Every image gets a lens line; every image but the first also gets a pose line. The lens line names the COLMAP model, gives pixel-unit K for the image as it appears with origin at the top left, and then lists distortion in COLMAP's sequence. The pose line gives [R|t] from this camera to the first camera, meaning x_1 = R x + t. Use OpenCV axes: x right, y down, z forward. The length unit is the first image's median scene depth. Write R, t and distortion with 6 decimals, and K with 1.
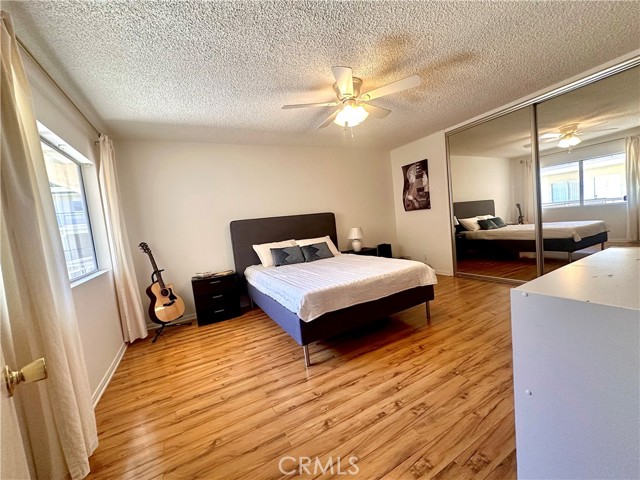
lens RADIAL K [[255.5, 0, 318.1], [0, 255.5, 241.5], [0, 0, 1]] dist [-0.002702, 0.000328]
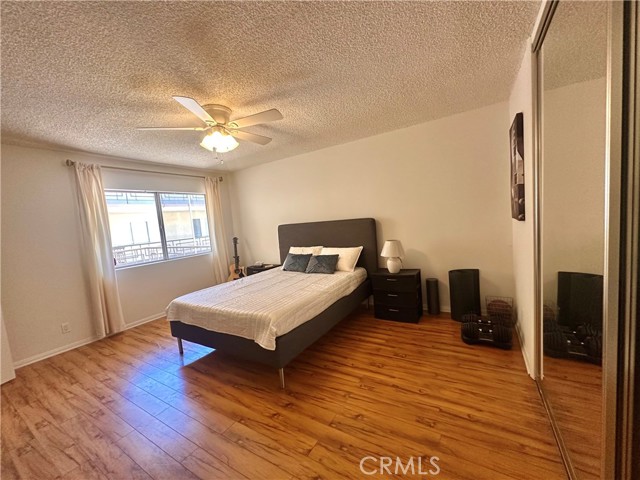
lens RADIAL K [[255.5, 0, 317.8], [0, 255.5, 241.8], [0, 0, 1]] dist [-0.002702, 0.000328]
pose [[0.510433, 0.130722, -0.849923, 1.267983], [-0.038301, 0.990853, 0.129395, -0.263213], [0.859064, -0.033495, 0.510771, 0.870215]]
